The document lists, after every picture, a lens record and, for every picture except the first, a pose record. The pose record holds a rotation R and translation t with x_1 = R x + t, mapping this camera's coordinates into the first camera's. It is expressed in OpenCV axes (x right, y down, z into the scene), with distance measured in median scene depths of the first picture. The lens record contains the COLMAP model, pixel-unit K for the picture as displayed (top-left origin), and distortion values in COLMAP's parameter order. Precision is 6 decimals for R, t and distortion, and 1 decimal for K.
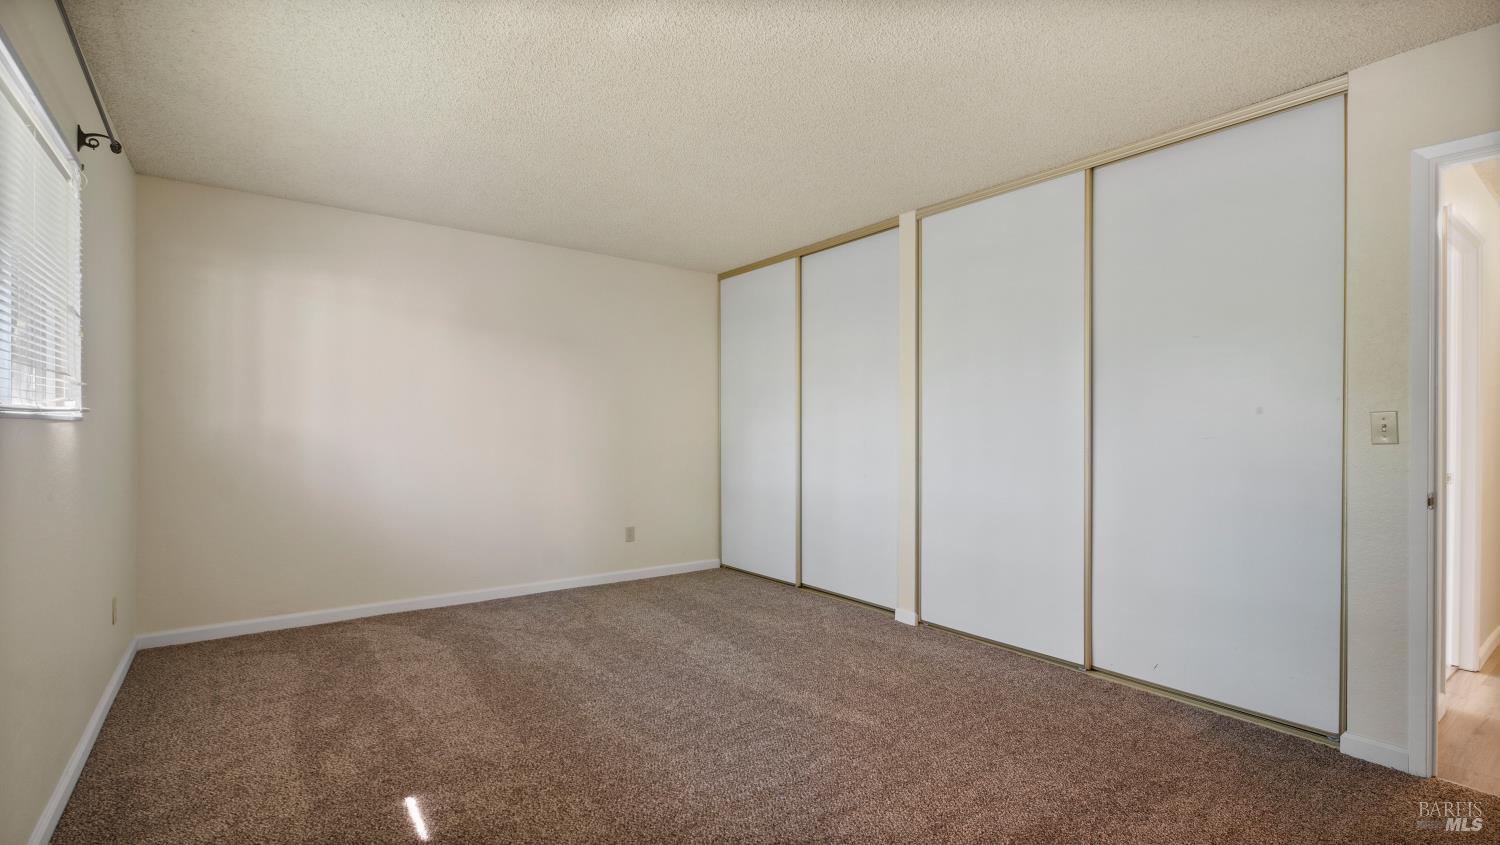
lens RADIAL K [[679.2, 0, 744.9], [0, 679.2, 424.1], [0, 0, 1]] dist [0.009722, -0.000098]
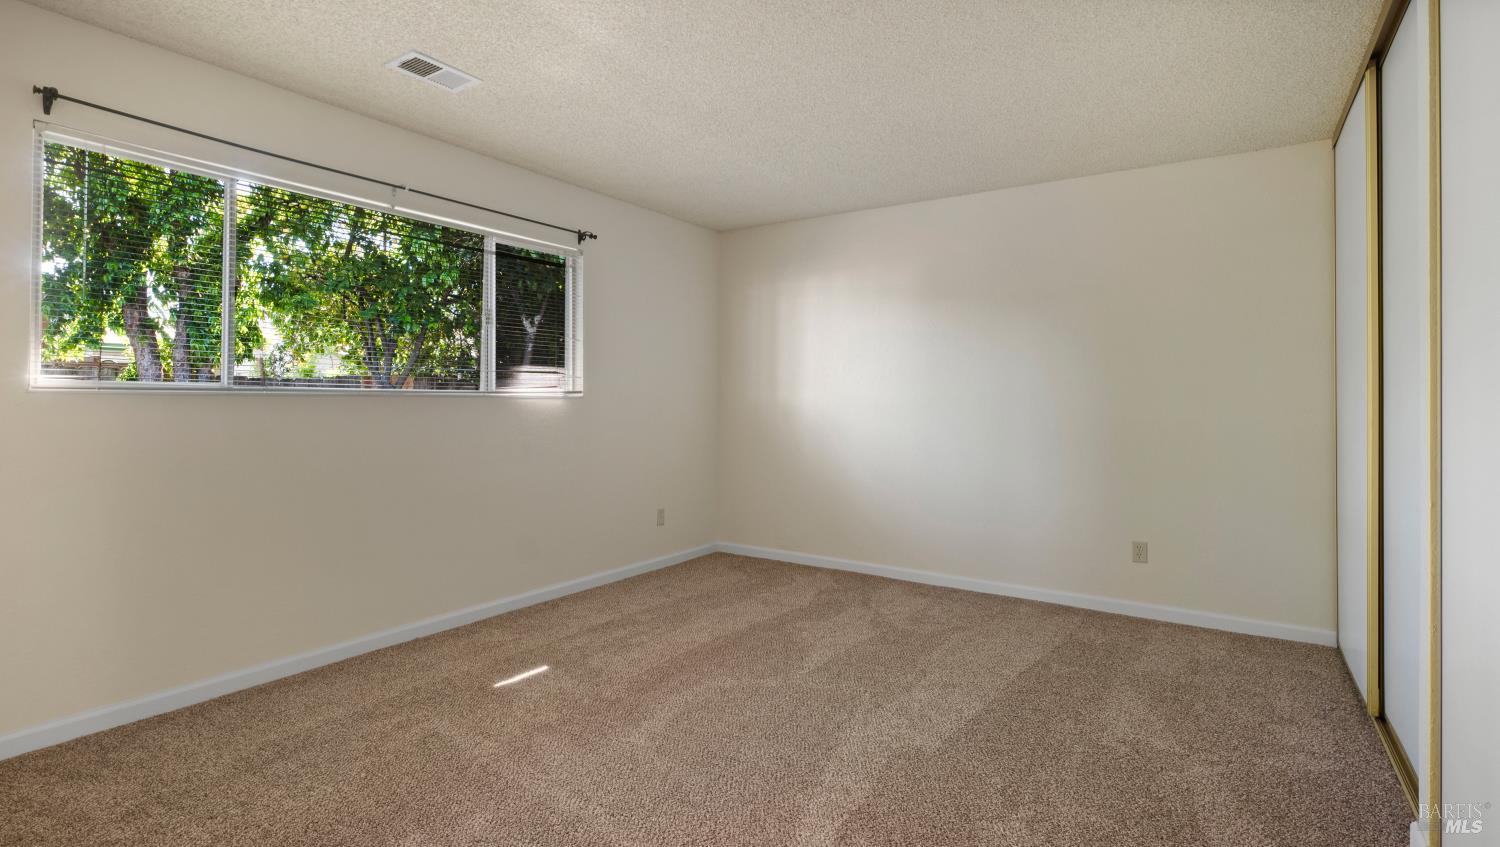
lens RADIAL K [[724.6, 0, 750.1], [0, 724.6, 392.9], [0, 0, 1]] dist [0.001626, 0.000167]
pose [[0.338153, -0.009932, -0.941039, 0.596800], [0.000052, 0.999944, -0.010535, 0.002154], [0.941091, 0.003513, 0.338135, 0.507792]]
